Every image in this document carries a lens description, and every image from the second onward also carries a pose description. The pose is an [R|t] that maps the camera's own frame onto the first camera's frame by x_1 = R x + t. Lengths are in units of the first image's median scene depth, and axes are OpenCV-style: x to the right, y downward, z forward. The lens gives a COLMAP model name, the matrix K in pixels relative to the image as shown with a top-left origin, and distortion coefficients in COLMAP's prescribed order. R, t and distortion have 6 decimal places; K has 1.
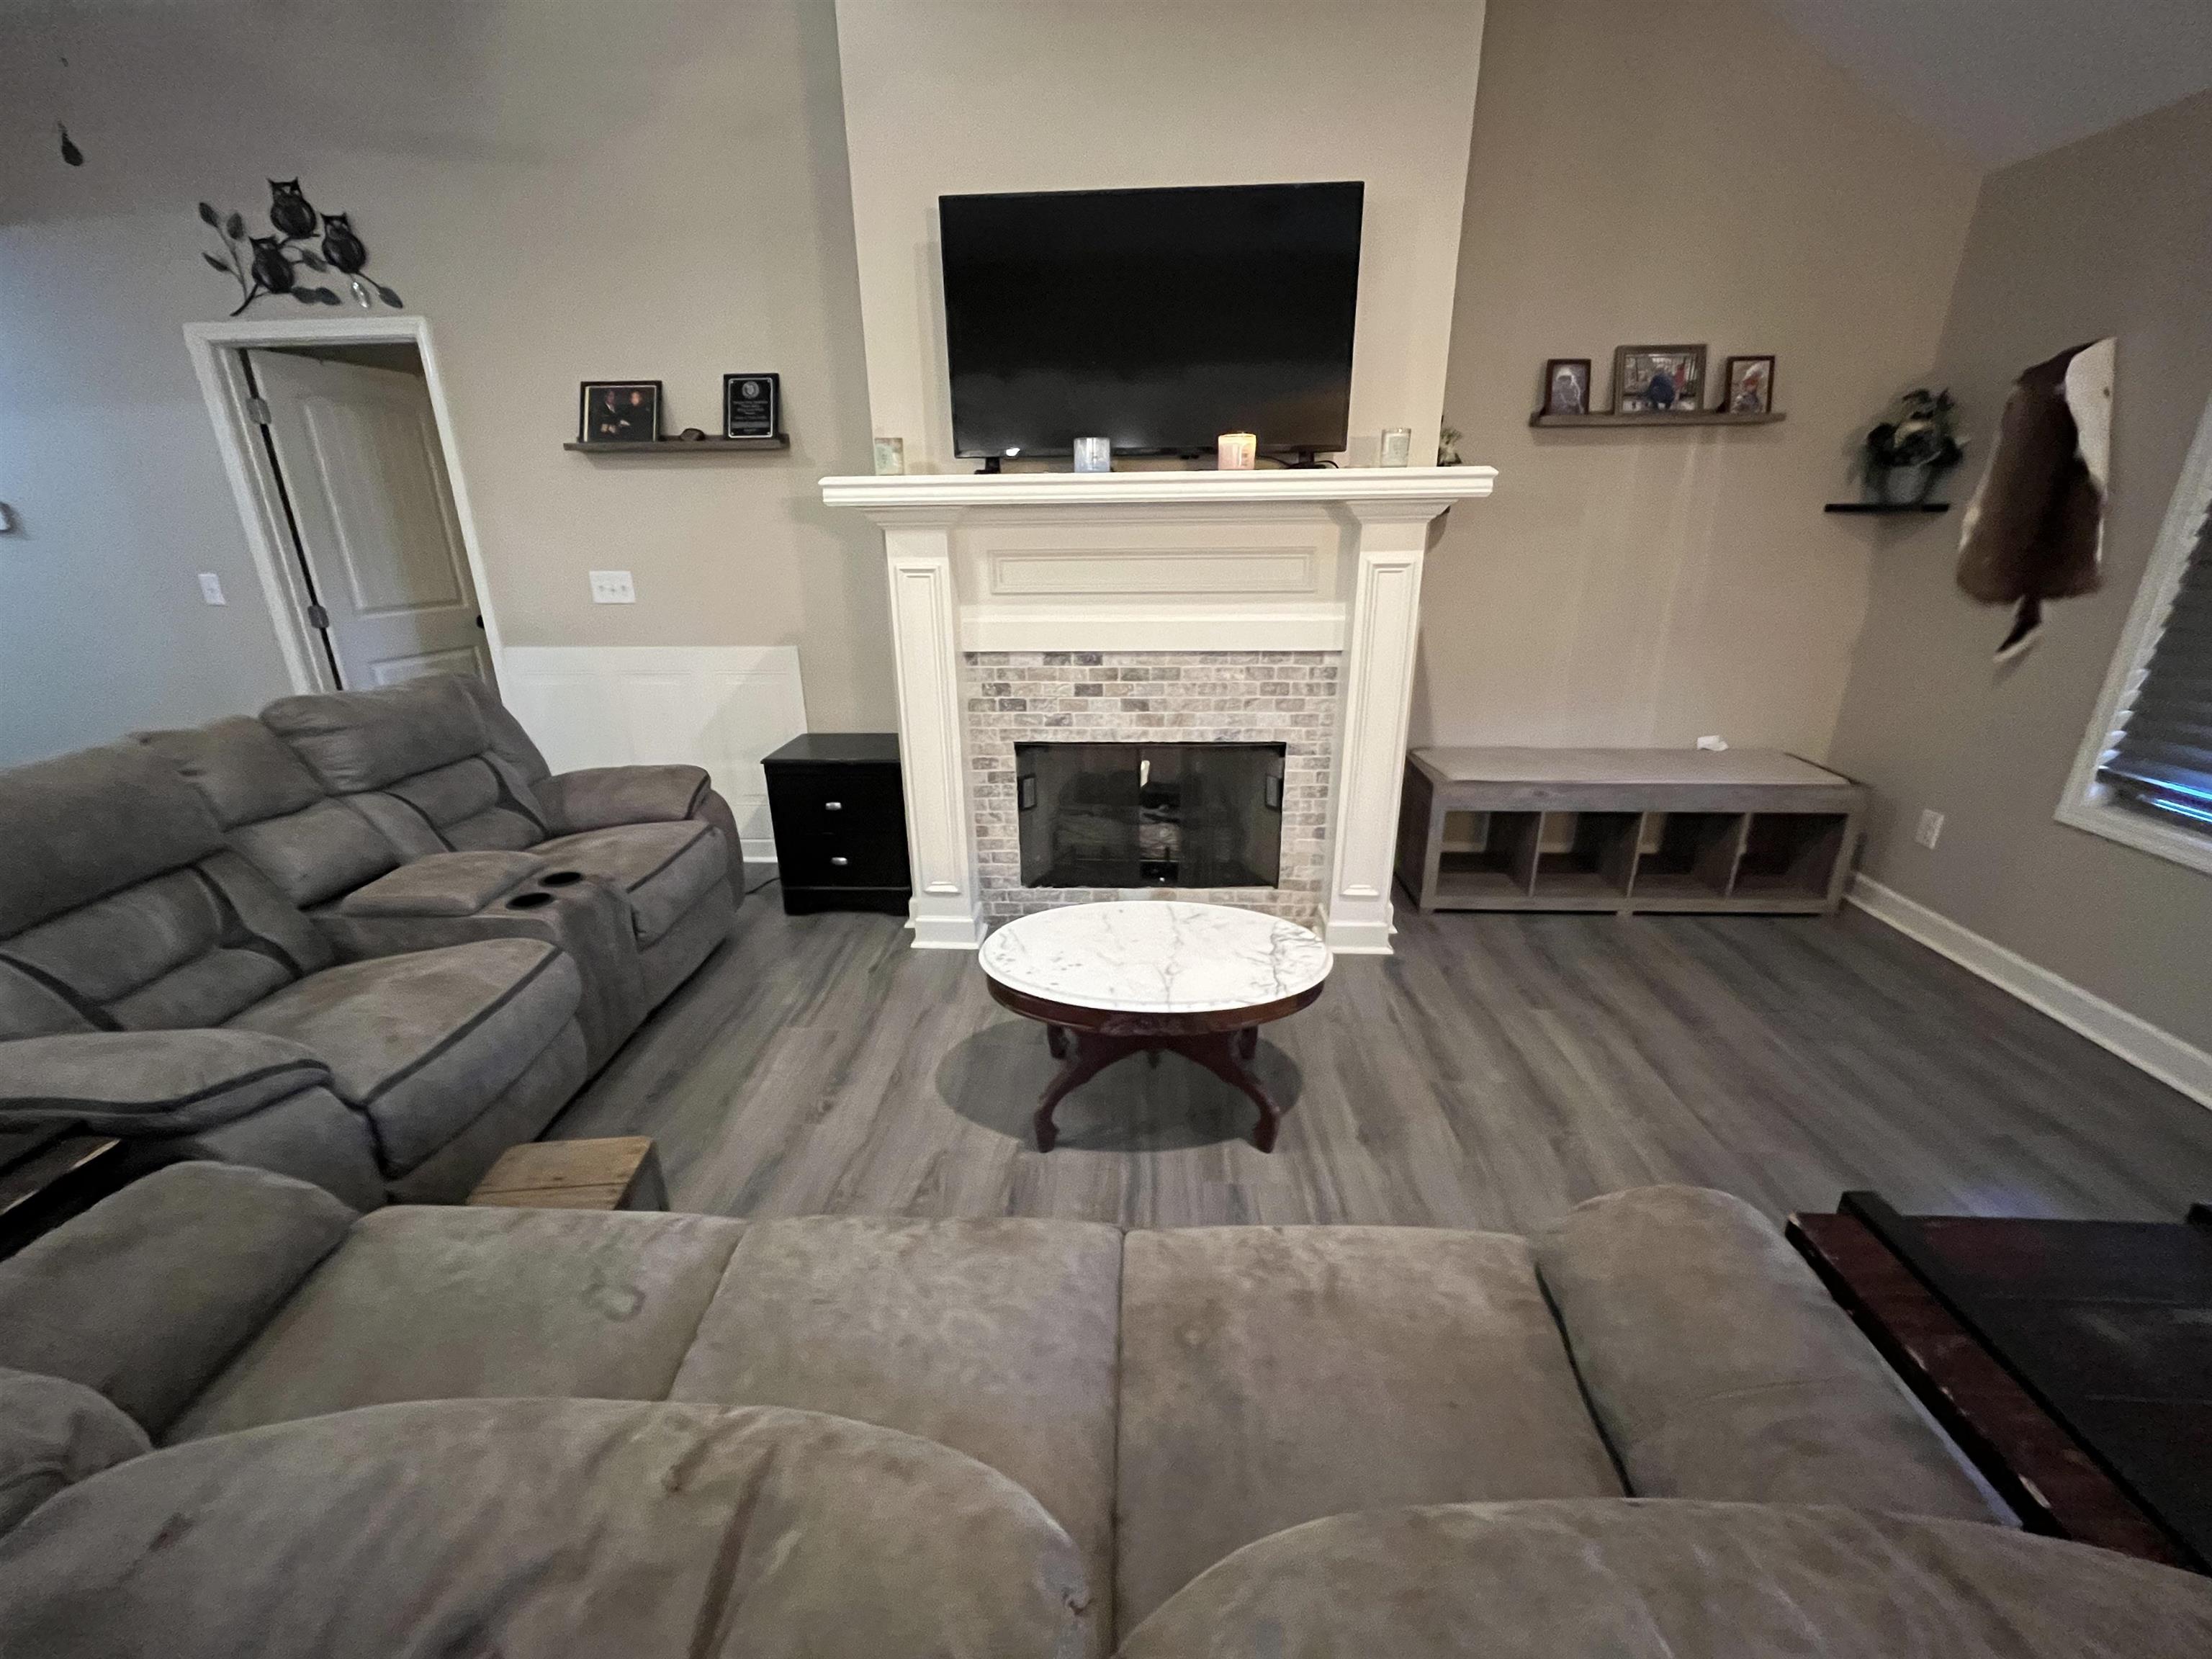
lens RADIAL K [[905.2, 0, 1102.0], [0, 905.2, 825.4], [0, 0, 1]] dist [-0.007340, 0.000143]
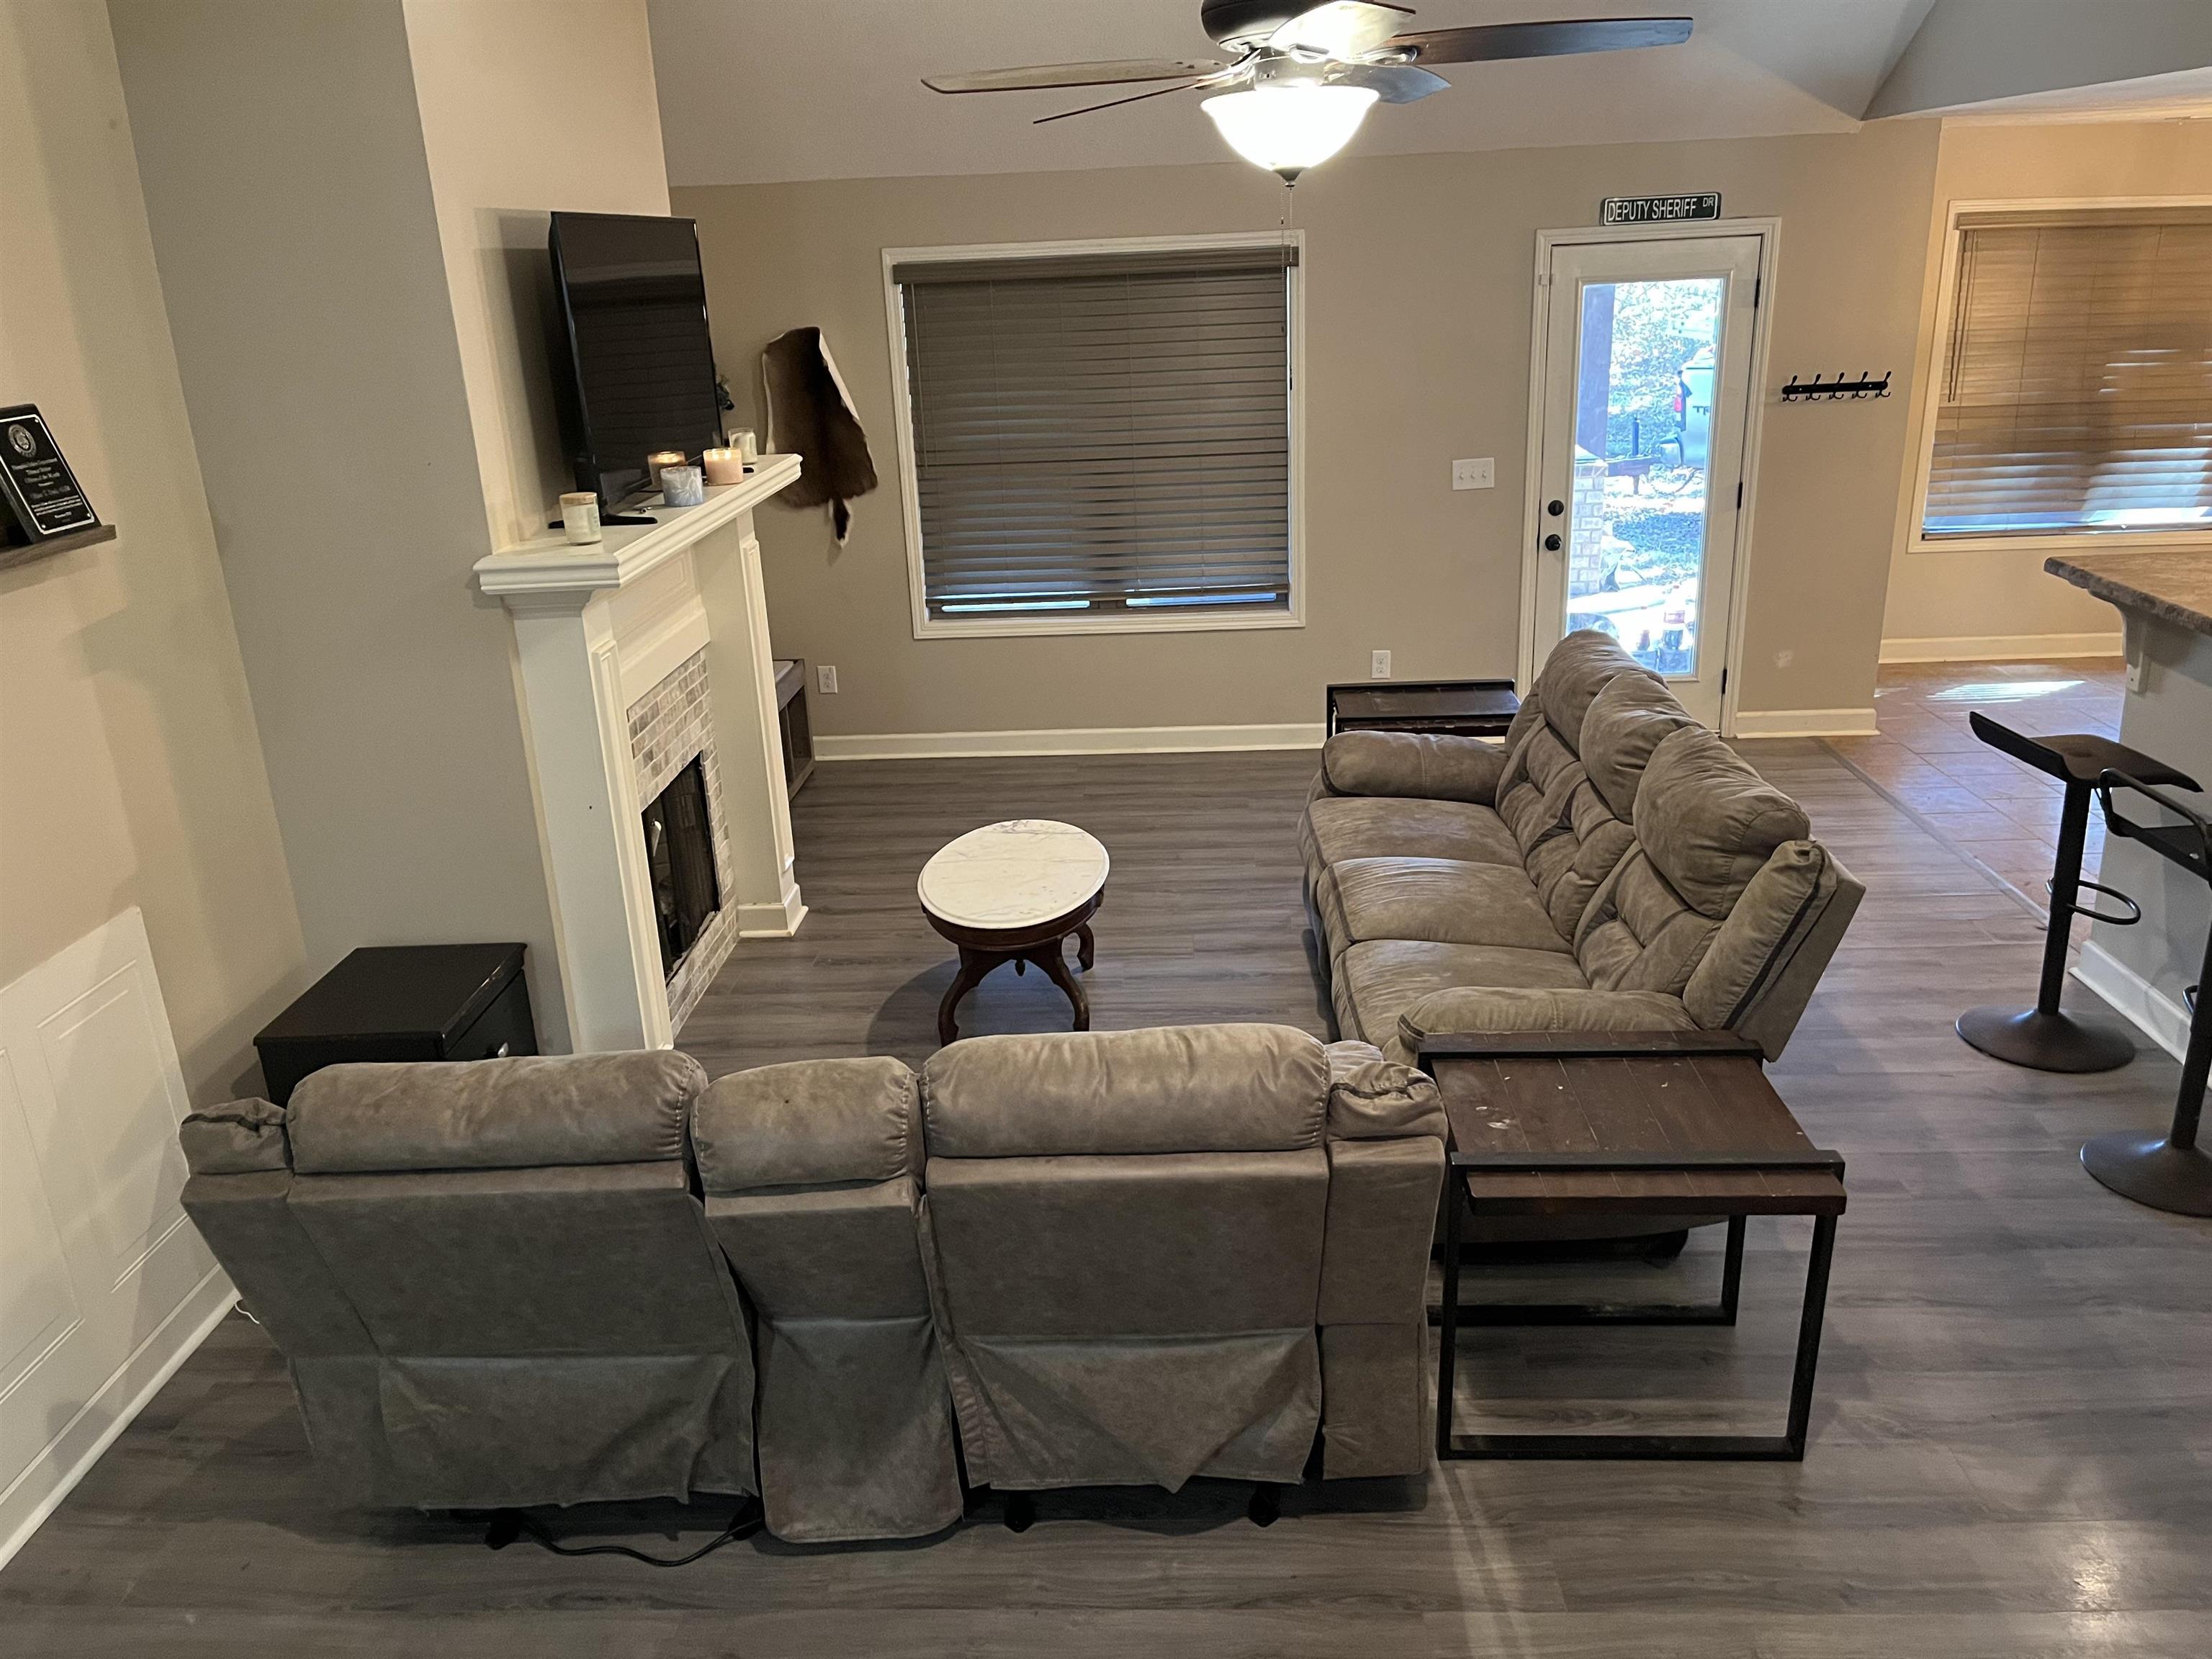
lens RADIAL K [[1675.9, 0, 1100.4], [0, 1675.9, 836.4], [0, 0, 1]] dist [0.013114, -0.019037]
pose [[-0.001003, -0.317441, 0.948277, -1.481726], [0.371793, 0.880183, 0.295040, -0.374669], [-0.928315, 0.352859, 0.117139, 0.449021]]
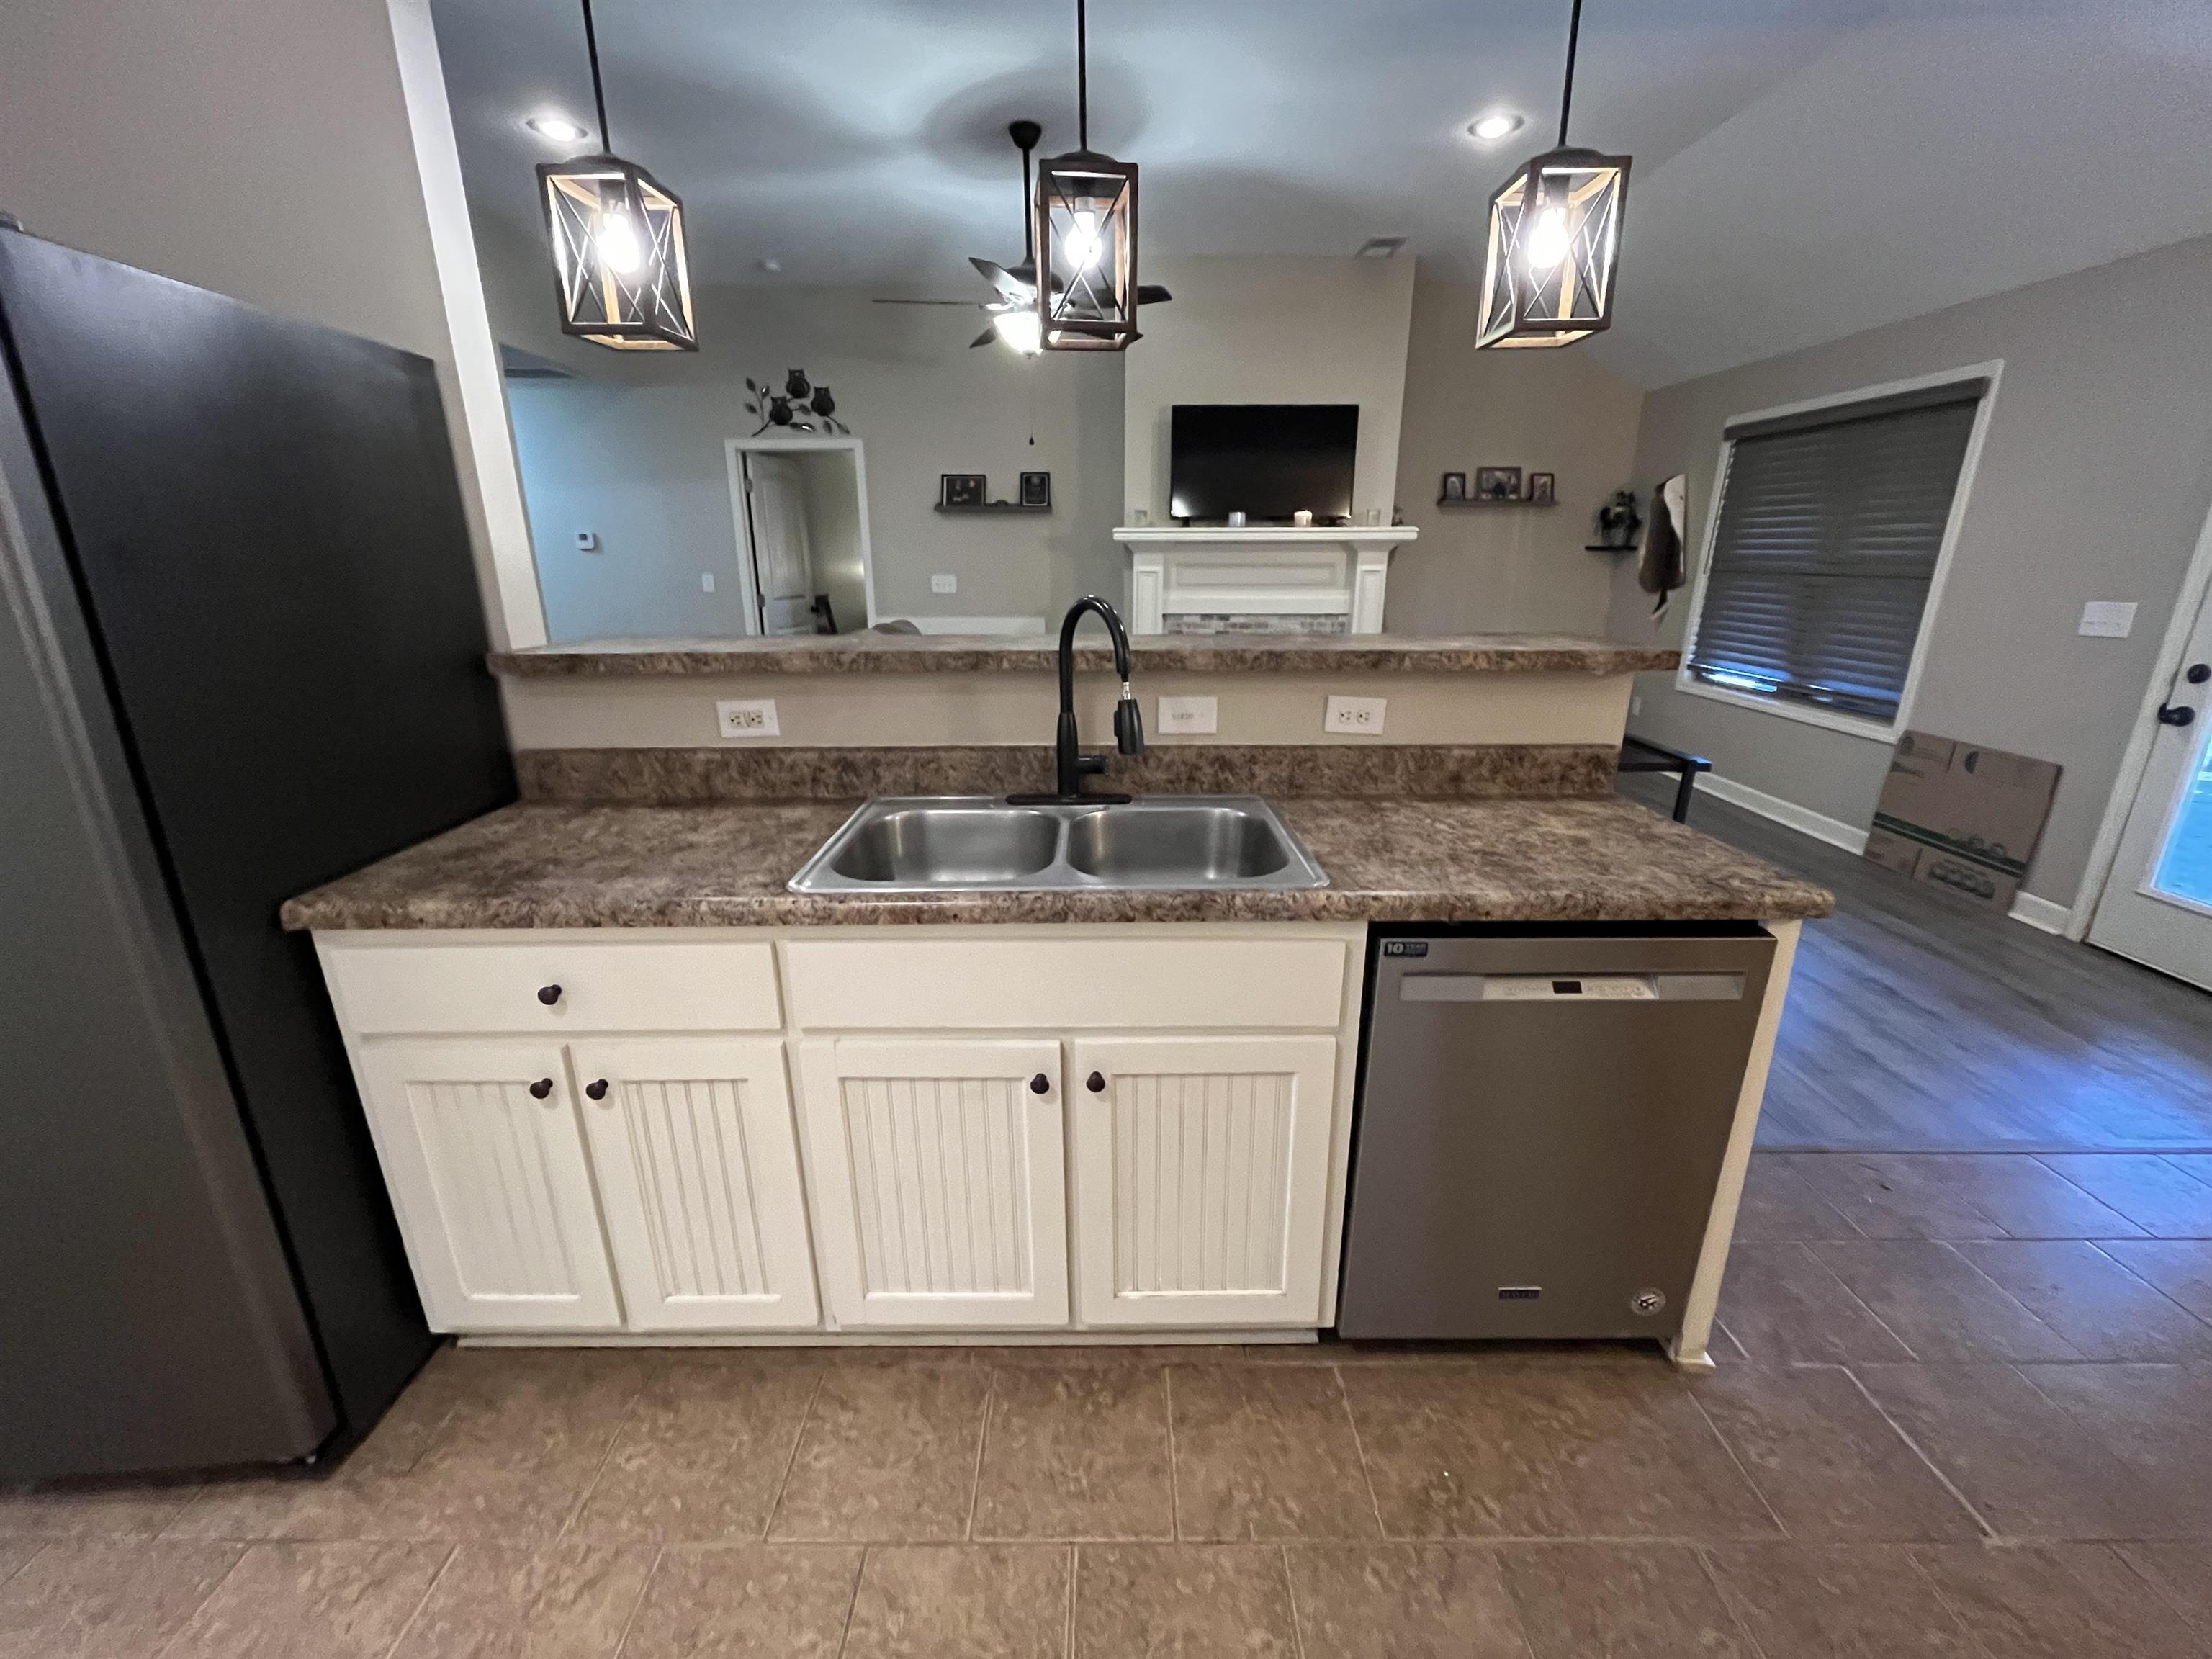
lens RADIAL K [[905.2, 0, 1101.6], [0, 905.2, 825.2], [0, 0, 1]] dist [-0.007340, 0.000143]
pose [[0.998720, -0.004494, 0.050389, -0.385513], [0.006611, 0.999100, -0.041908, 0.357634], [-0.050156, 0.042187, 0.997850, -0.968875]]
